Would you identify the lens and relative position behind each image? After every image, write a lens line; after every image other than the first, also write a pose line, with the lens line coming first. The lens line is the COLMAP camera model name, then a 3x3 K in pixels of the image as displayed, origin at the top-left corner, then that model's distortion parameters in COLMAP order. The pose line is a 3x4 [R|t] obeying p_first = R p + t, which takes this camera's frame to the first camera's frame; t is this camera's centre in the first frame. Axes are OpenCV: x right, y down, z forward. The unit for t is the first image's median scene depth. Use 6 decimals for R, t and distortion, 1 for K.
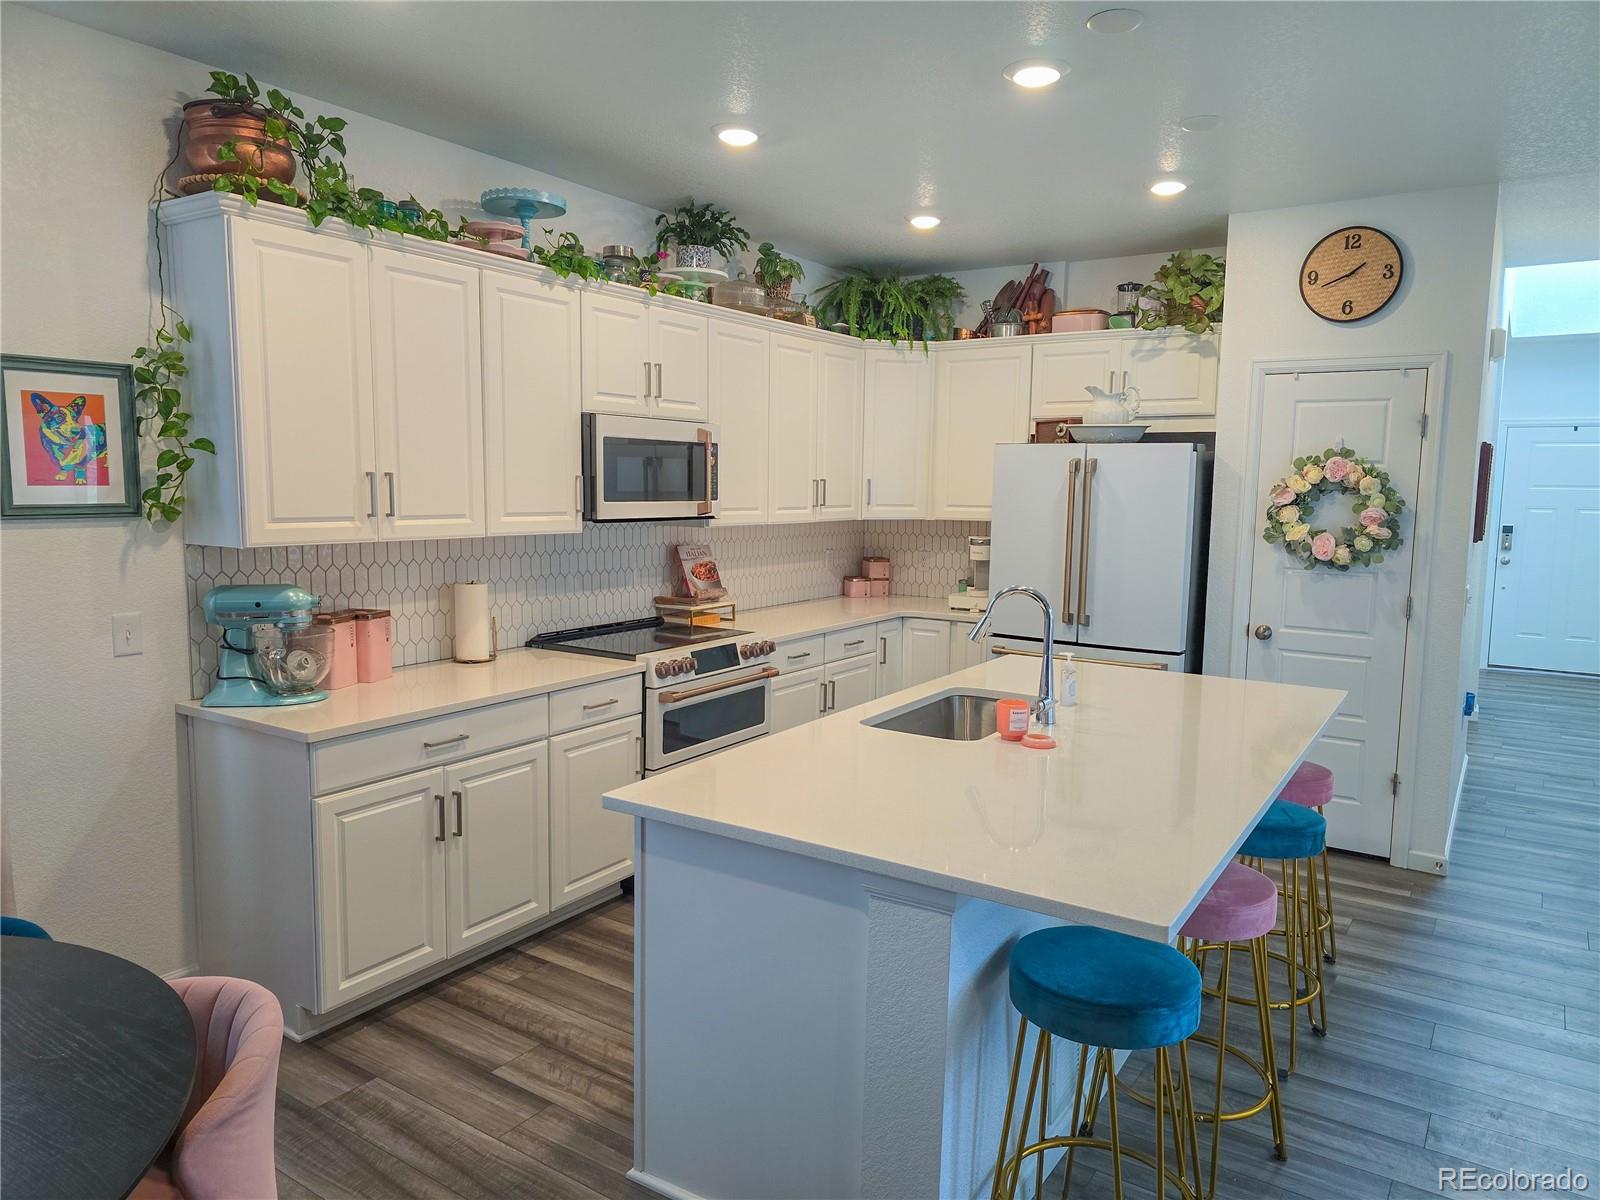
lens RADIAL K [[1067.5, 0, 814.7], [0, 1067.5, 595.1], [0, 0, 1]] dist [0.064852, -0.058432]
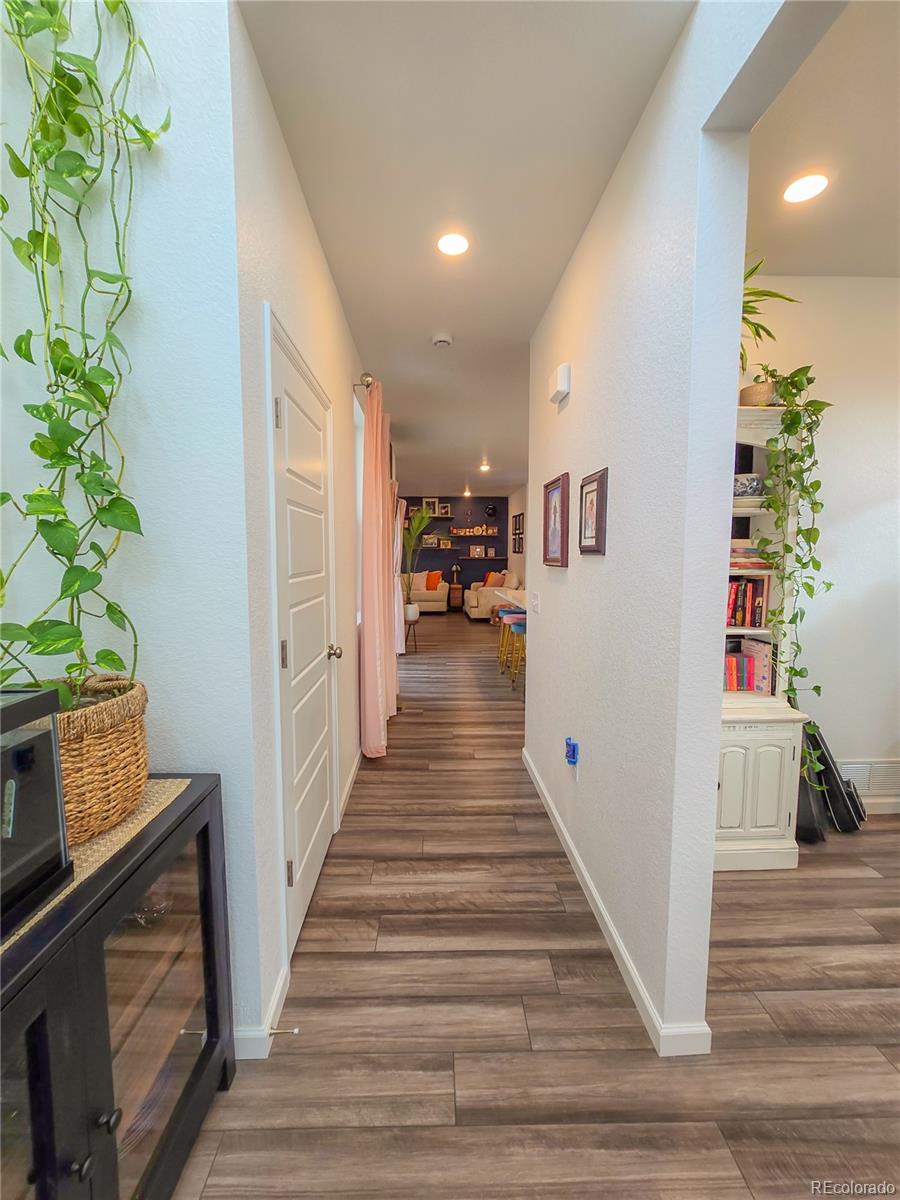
lens RADIAL K [[492.8, 0, 441.7], [0, 492.8, 597.0], [0, 0, 1]] dist [-0.005858, 0.001476]
pose [[-0.820083, 0.037025, -0.571046, 1.076881], [-0.073754, 0.982743, 0.169638, -0.105074], [0.567472, 0.181234, -0.803200, 1.451792]]
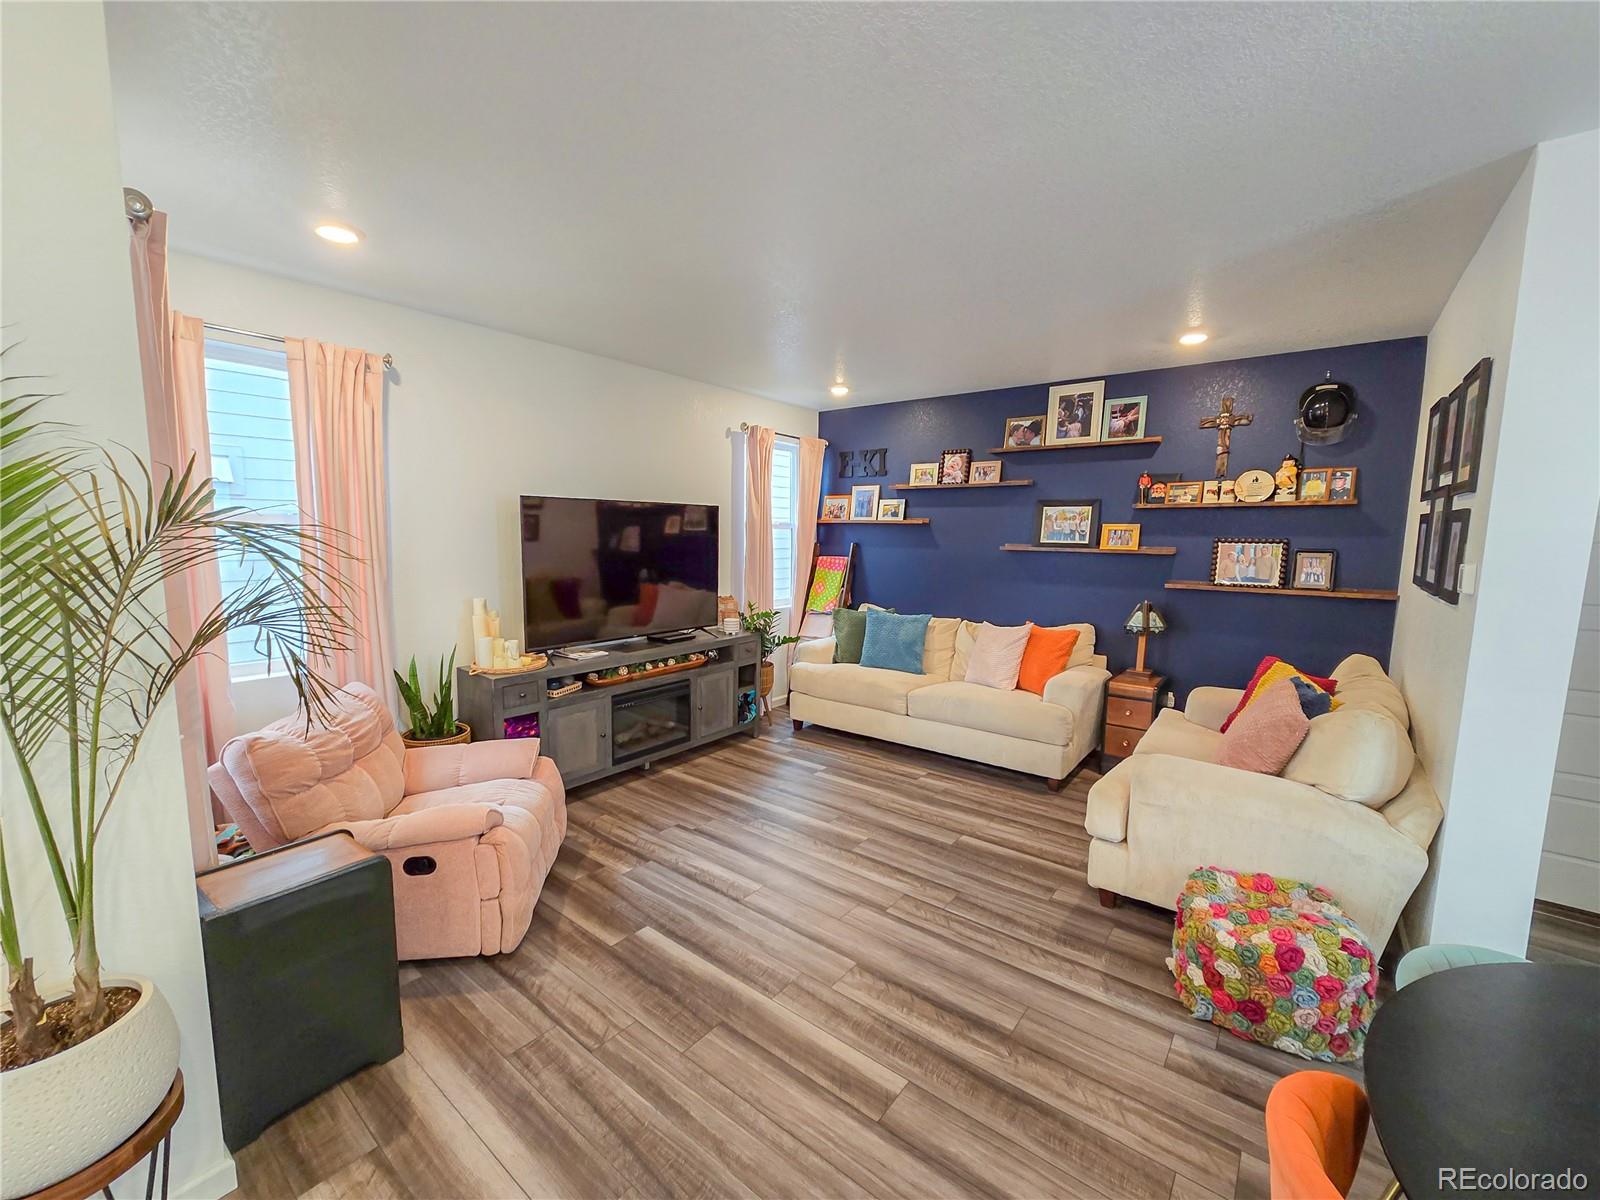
lens RADIAL K [[657.0, 0, 793.1], [0, 657.0, 608.2], [0, 0, 1]] dist [-0.005858, 0.001476]
pose [[-0.996379, -0.034798, 0.077575, -0.010511], [-0.016613, 0.974504, 0.223753, -0.050621], [-0.083383, 0.221654, -0.971554, 0.388181]]
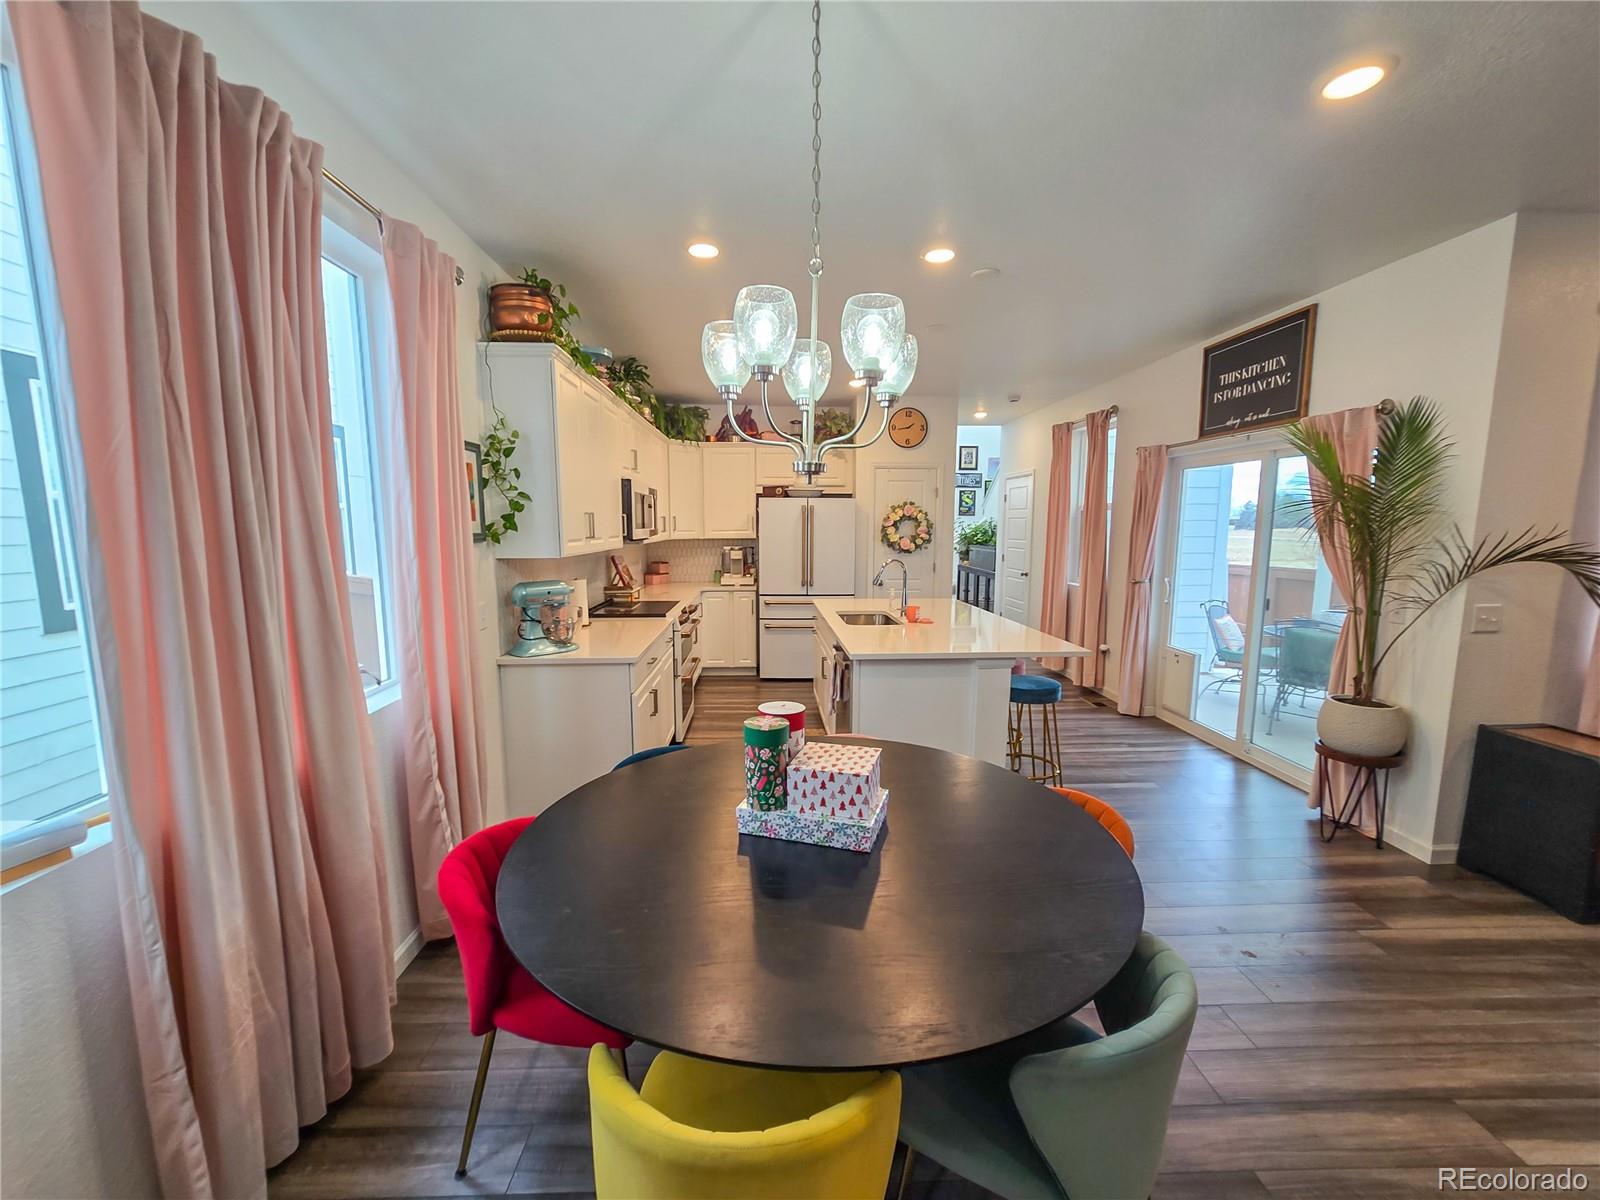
lens RADIAL K [[657.0, 0, 795.5], [0, 657.0, 613.2], [0, 0, 1]] dist [-0.005858, 0.001476]
pose [[0.814905, -0.093107, 0.572067, -0.550826], [0.074995, 0.995654, 0.055218, 0.008957], [-0.574722, -0.002095, 0.818346, -0.029598]]
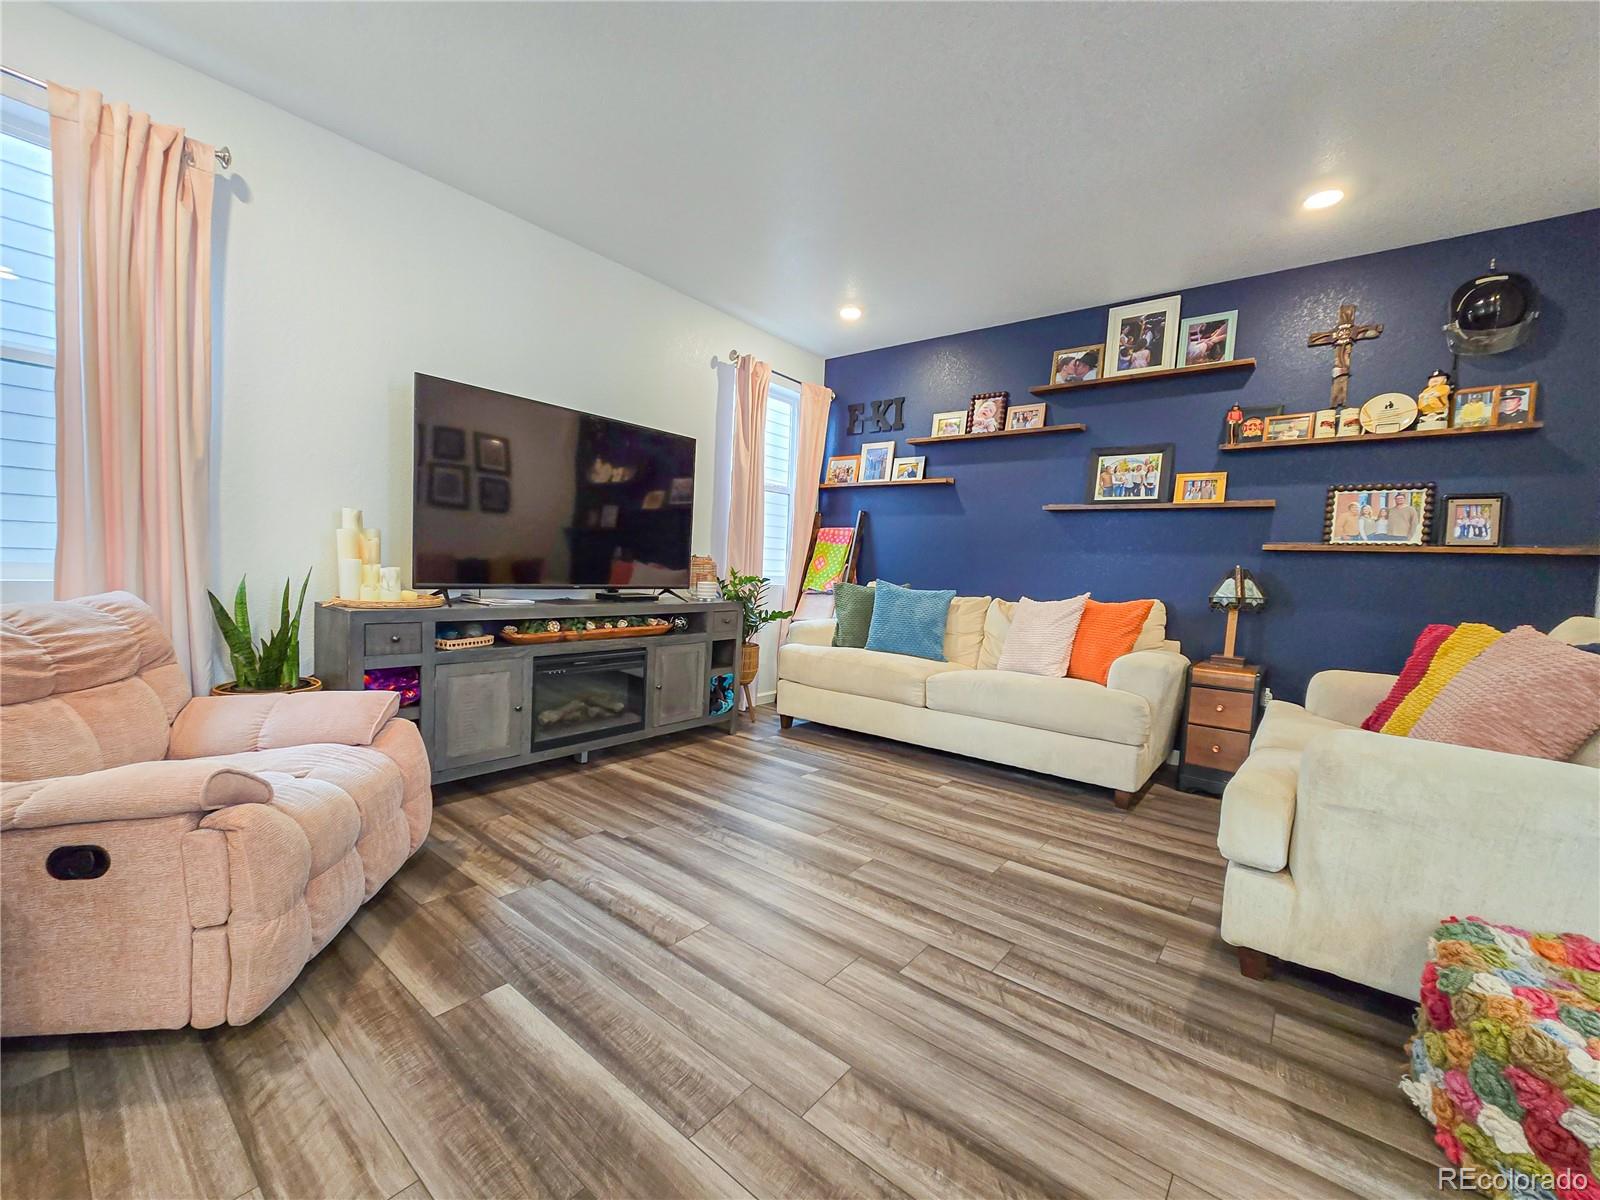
lens RADIAL K [[657.0, 0, 794.2], [0, 657.0, 606.9], [0, 0, 1]] dist [-0.005858, 0.001476]
pose [[-0.994194, -0.064540, 0.086095, -0.017339], [-0.049057, 0.984020, 0.171168, 0.091484], [-0.095767, 0.165951, -0.981473, 0.190693]]
